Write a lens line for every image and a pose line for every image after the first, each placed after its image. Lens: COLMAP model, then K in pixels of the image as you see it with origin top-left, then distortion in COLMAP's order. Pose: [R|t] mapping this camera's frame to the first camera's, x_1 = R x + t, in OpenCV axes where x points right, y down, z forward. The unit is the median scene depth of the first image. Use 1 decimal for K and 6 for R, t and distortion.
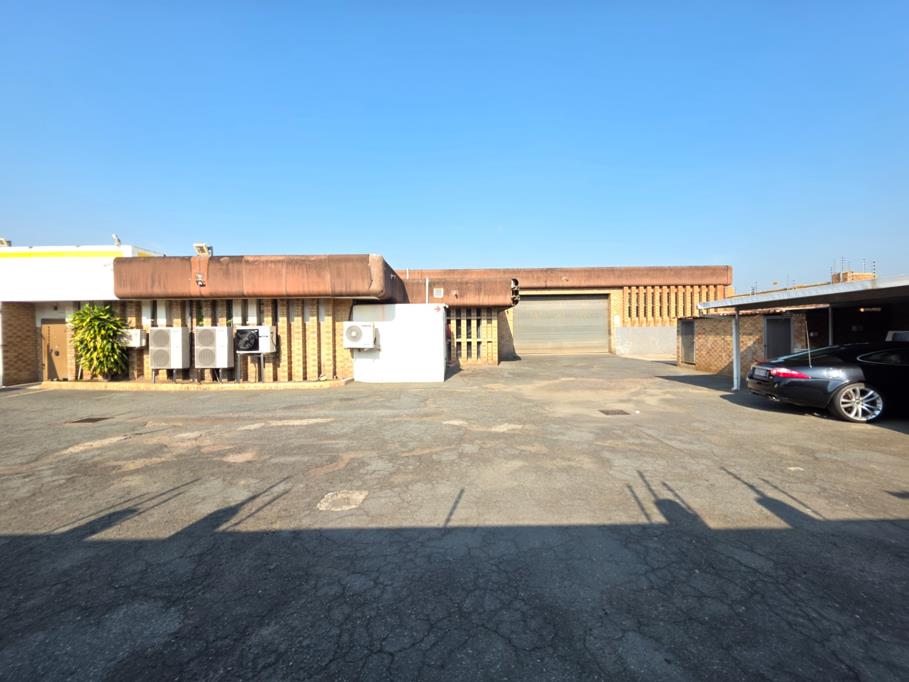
lens RADIAL K [[363.7, 0, 457.4], [0, 363.7, 339.4], [0, 0, 1]] dist [0.000722, -0.000374]
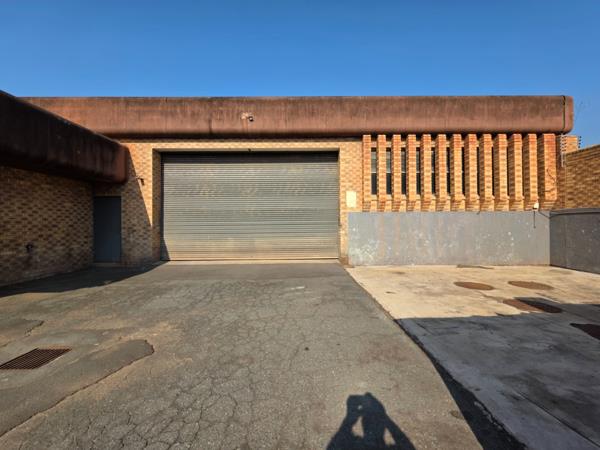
lens RADIAL K [[240.1, 0, 296.4], [0, 240.1, 225.2], [0, 0, 1]] dist [0.000722, -0.000374]
pose [[0.999961, 0.008640, -0.001644, 0.670559], [-0.008672, 0.999749, -0.020651, -0.013911], [0.001465, 0.020665, 0.999785, 1.215206]]
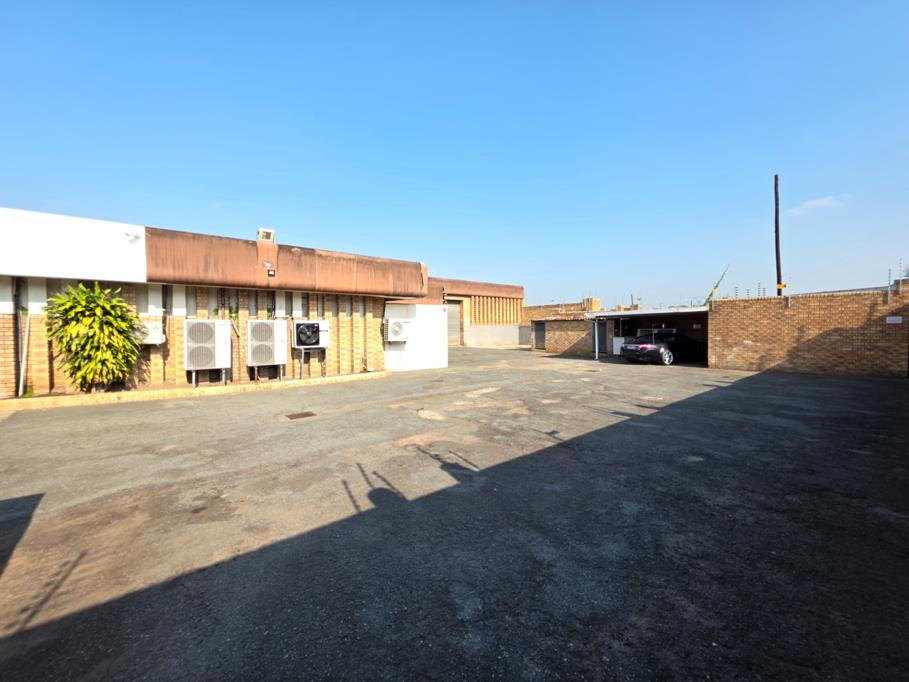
lens RADIAL K [[363.7, 0, 448.2], [0, 363.7, 336.4], [0, 0, 1]] dist [0.000722, -0.000374]
pose [[0.781438, -0.006401, 0.623950, -0.834307], [0.008984, 0.999959, -0.000993, 0.010613], [-0.623918, 0.006382, 0.781464, 0.002003]]
